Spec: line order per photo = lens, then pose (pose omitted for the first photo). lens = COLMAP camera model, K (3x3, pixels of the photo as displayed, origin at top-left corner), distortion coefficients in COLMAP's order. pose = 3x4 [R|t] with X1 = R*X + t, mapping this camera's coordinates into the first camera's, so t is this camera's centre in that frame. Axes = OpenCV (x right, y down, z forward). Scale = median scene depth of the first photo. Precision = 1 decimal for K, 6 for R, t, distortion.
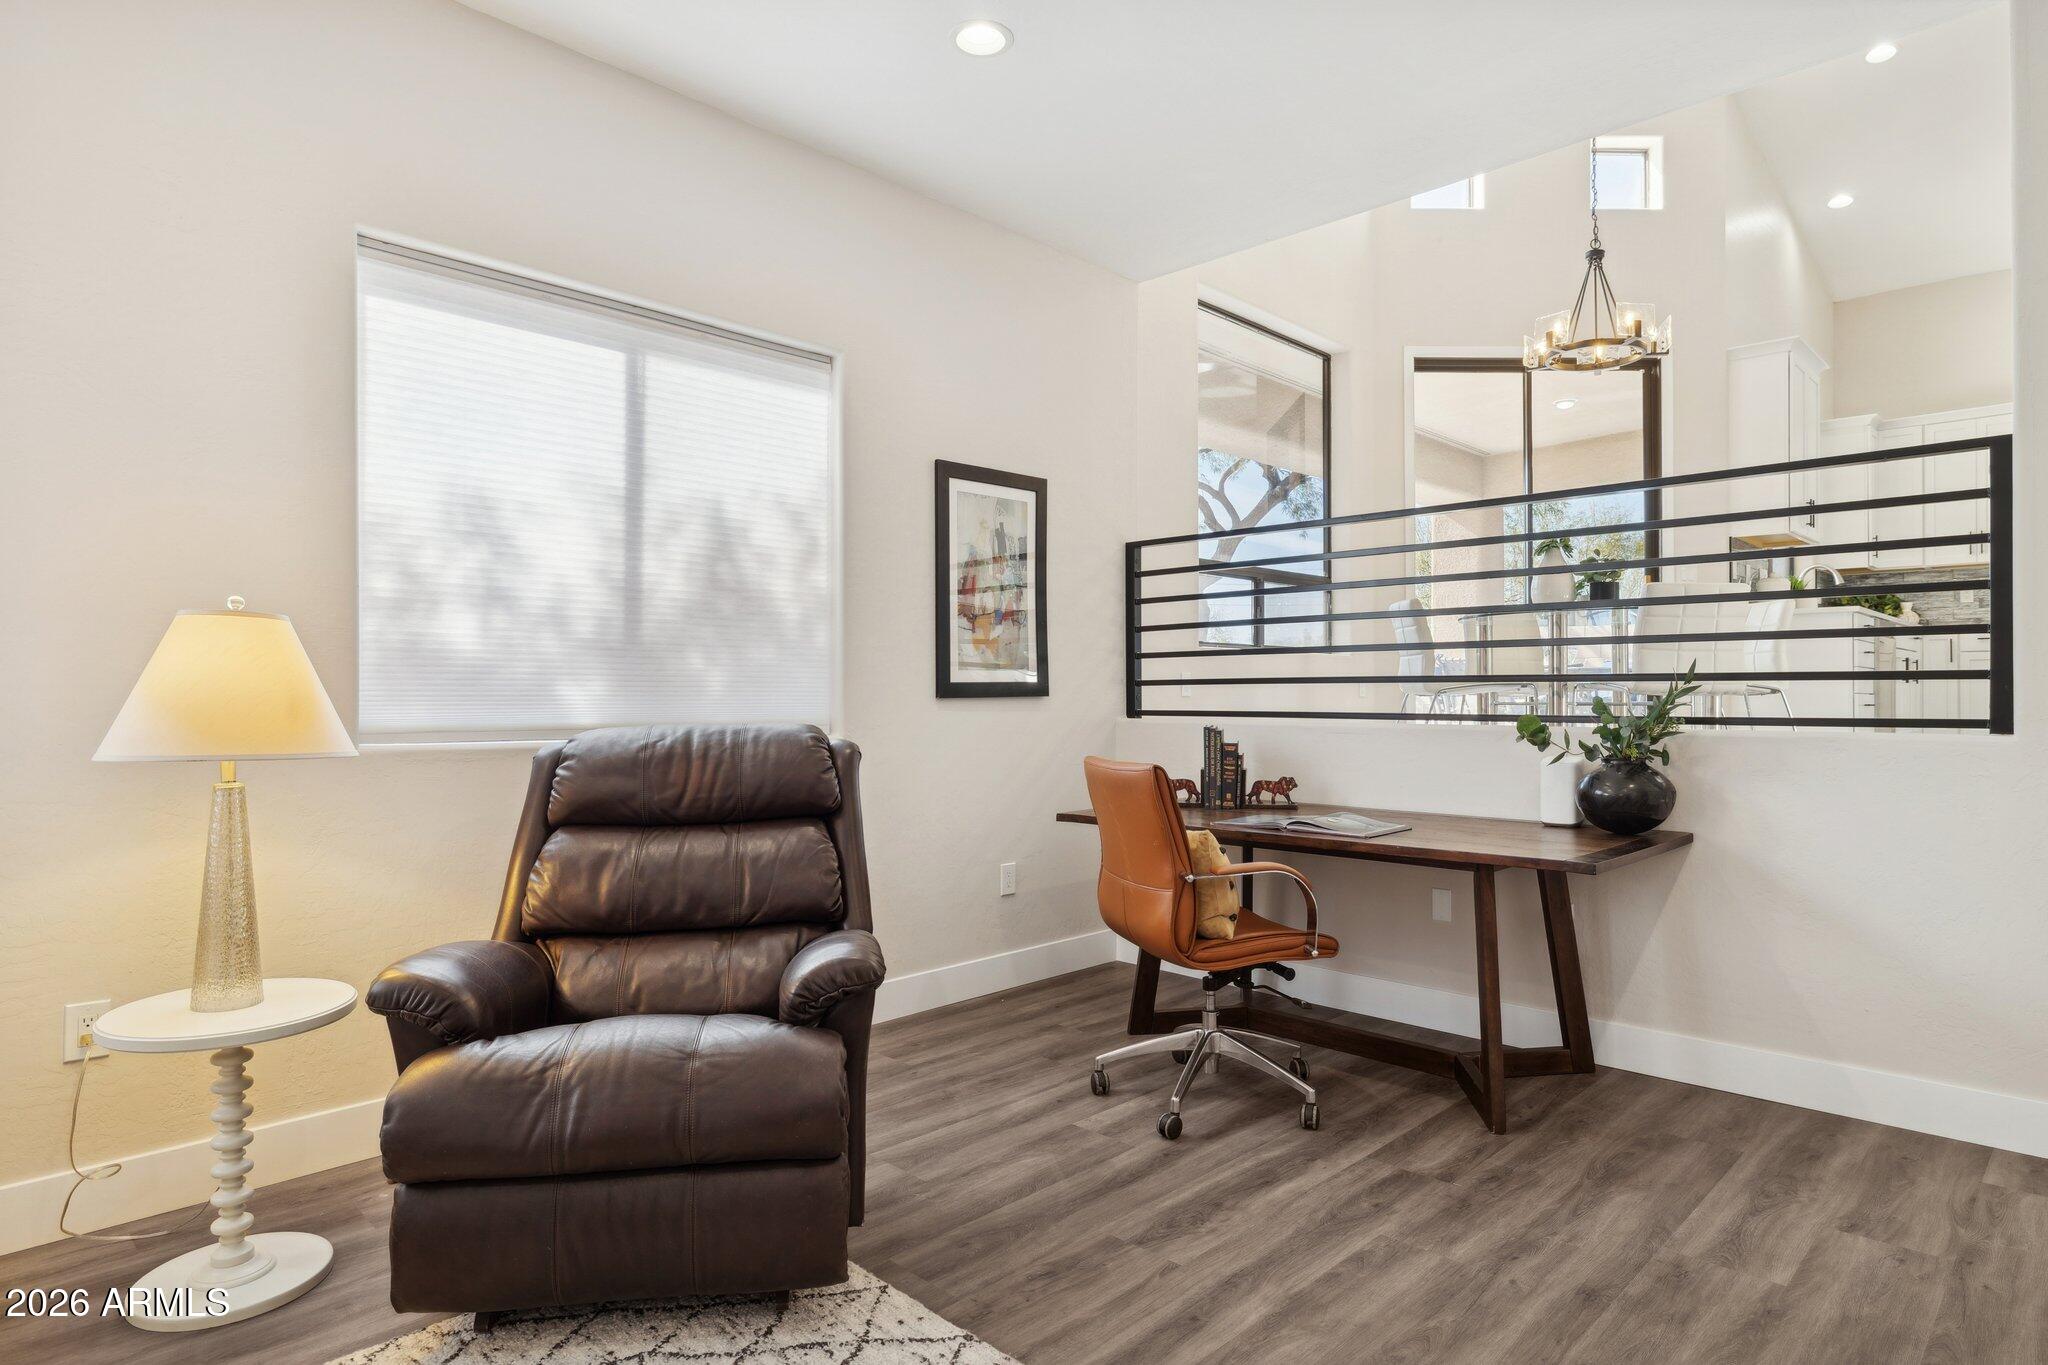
lens RADIAL K [[1160.2, 0, 1024.0], [0, 1160.2, 682.5], [0, 0, 1]] dist [0.005030, 0.000979]
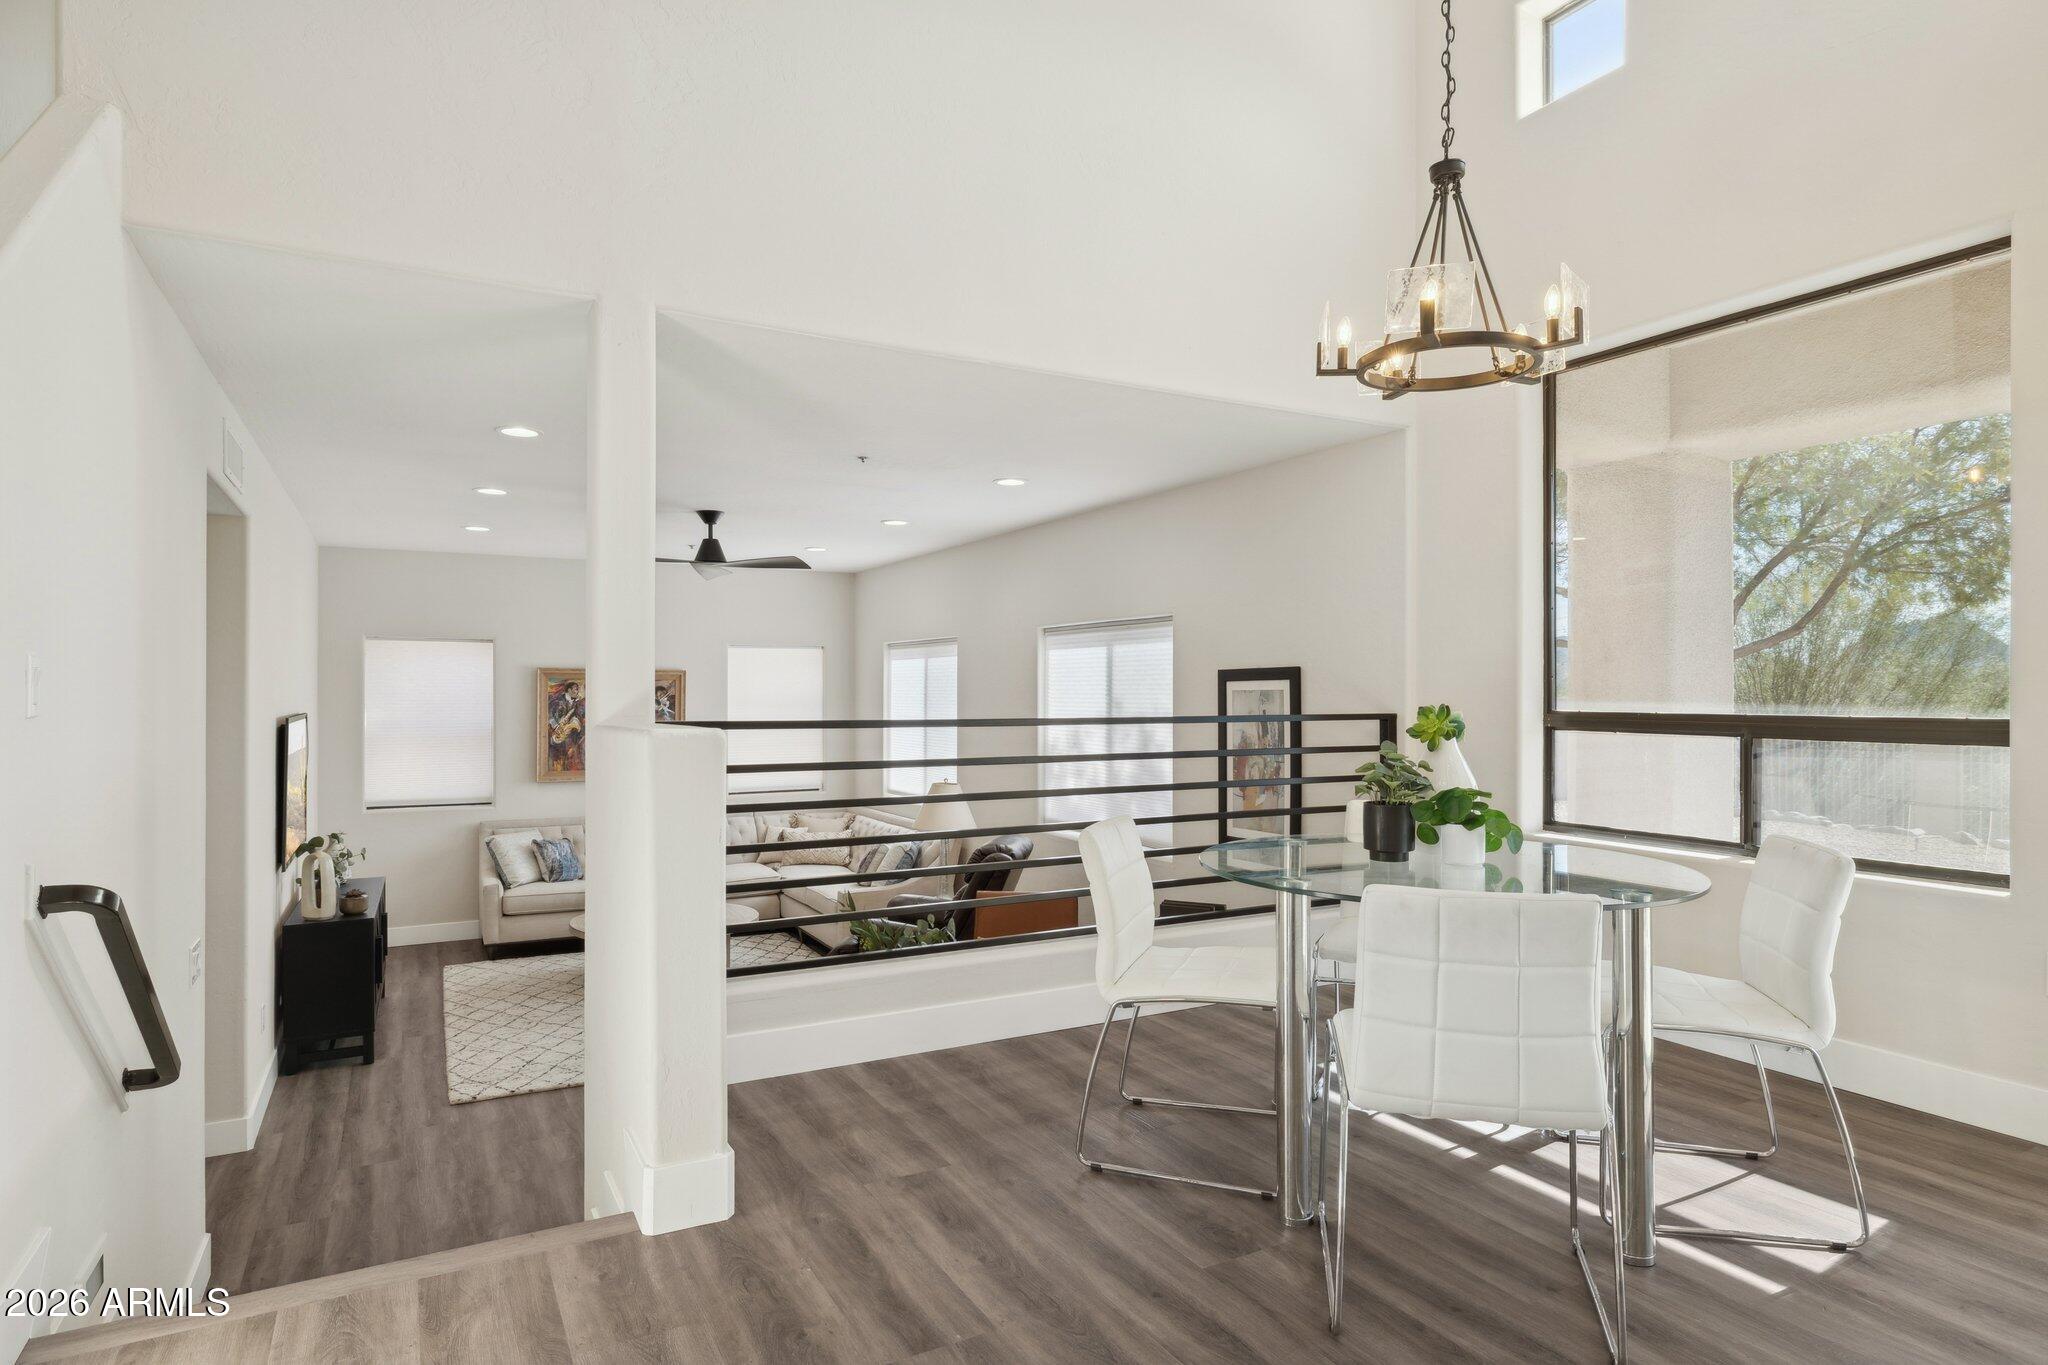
lens RADIAL K [[1160.2, 0, 1024.0], [0, 1160.2, 682.5], [0, 0, 1]] dist [0.005030, 0.000979]
pose [[-0.310437, -0.005040, -0.950580, 1.584875], [0.010673, 0.999904, -0.008787, -0.207742], [0.950534, -0.012873, -0.310354, 1.488700]]
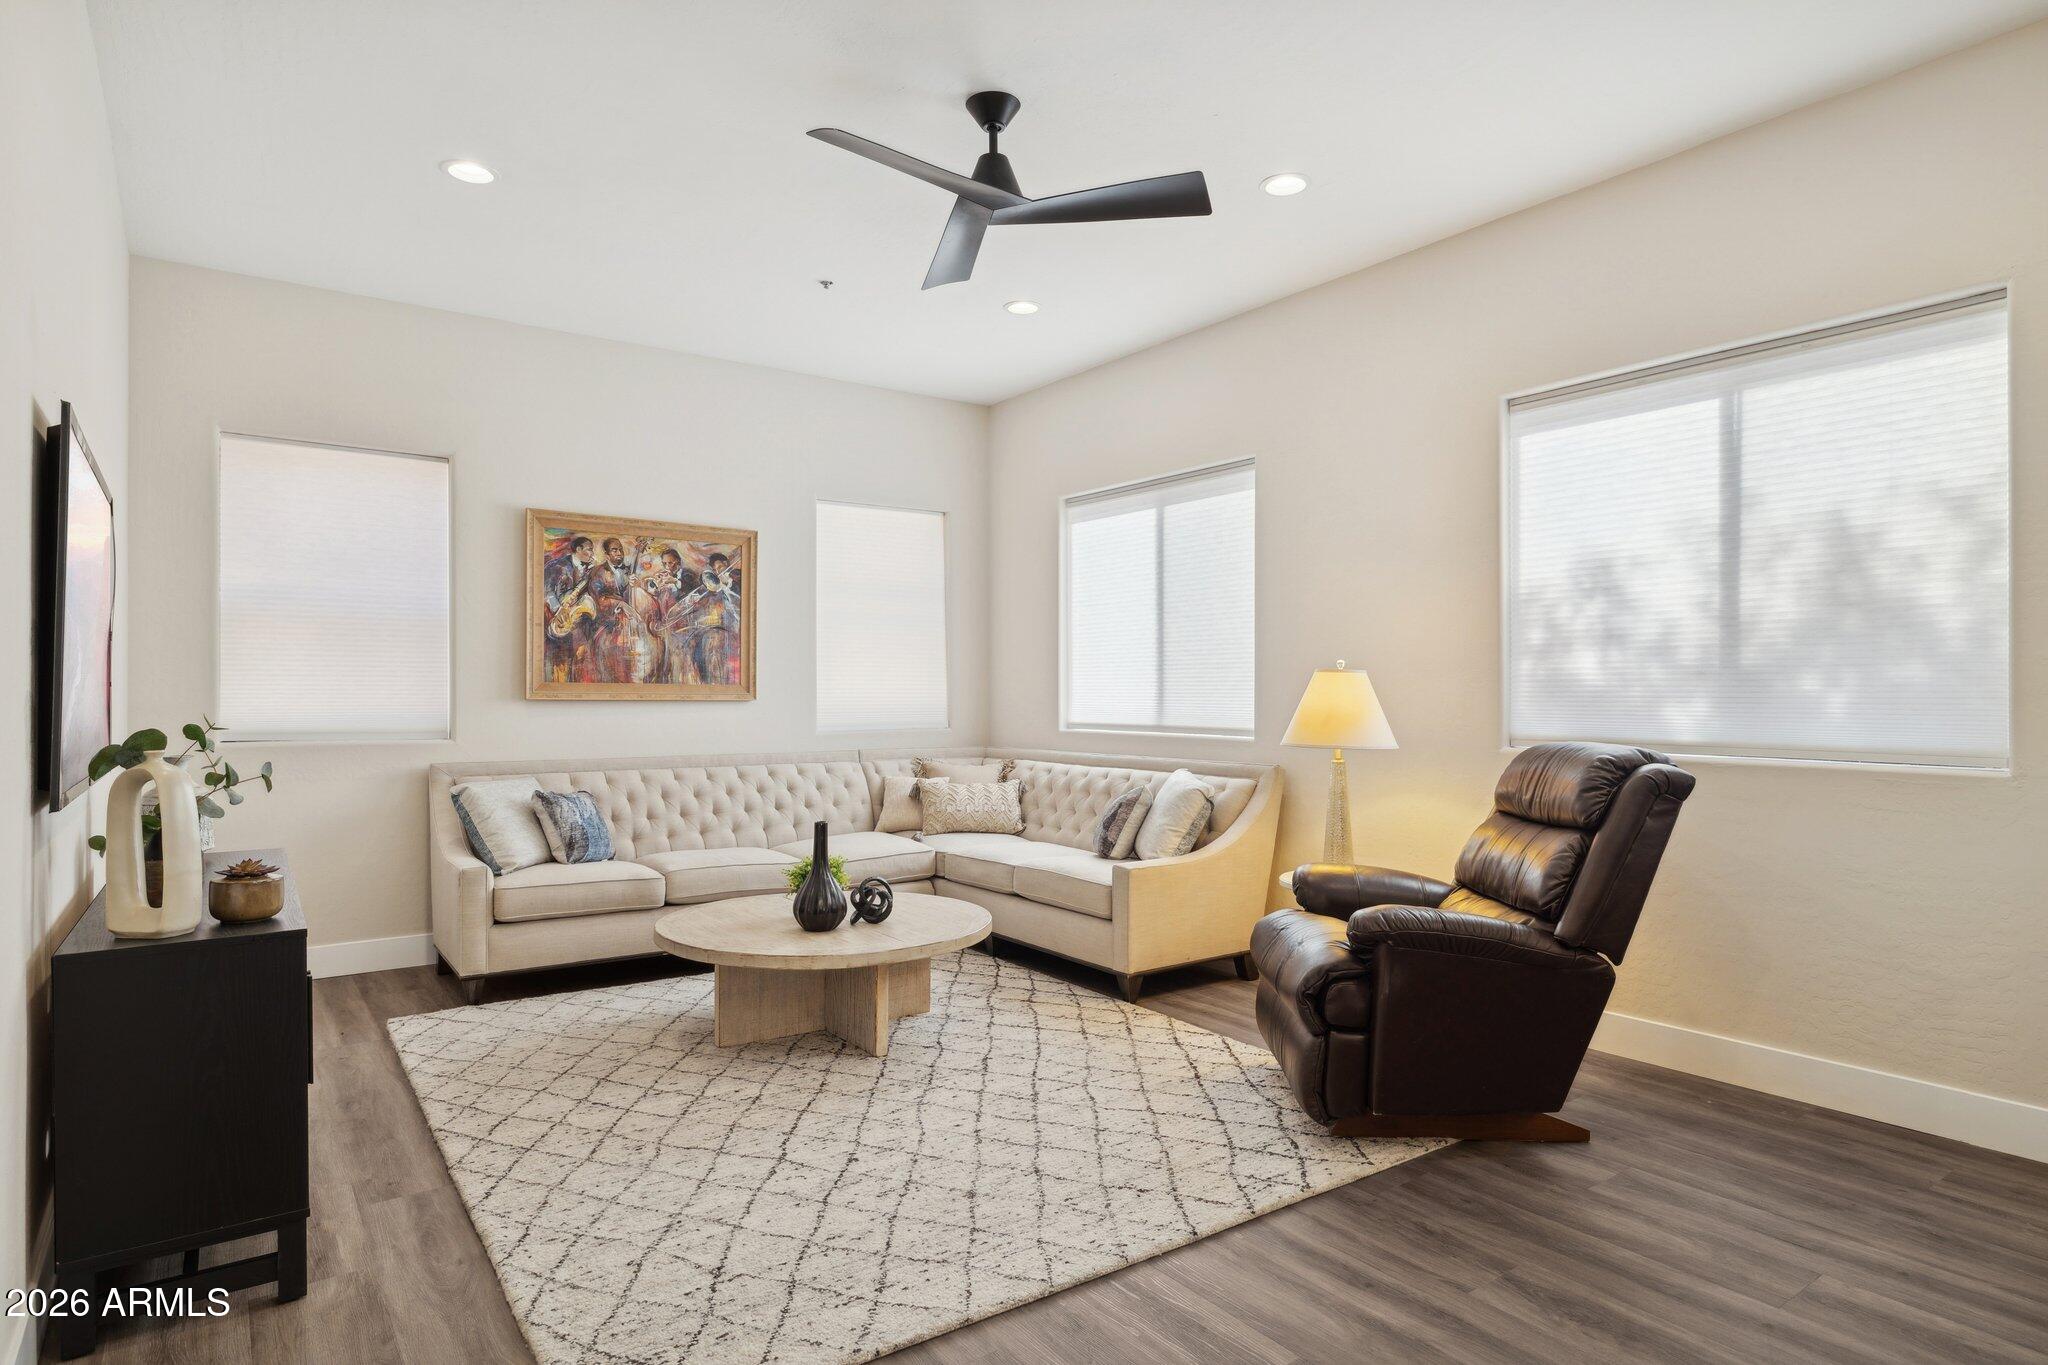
lens RADIAL K [[1135.9, 0, 1015.6], [0, 1135.9, 691.6], [0, 0, 1]] dist [0.001807, -0.000380]
pose [[-0.184053, -0.003236, -0.982911, 0.811679], [0.009921, 0.999938, -0.005150, -0.013049], [0.982866, -0.010700, -0.184009, 0.552546]]
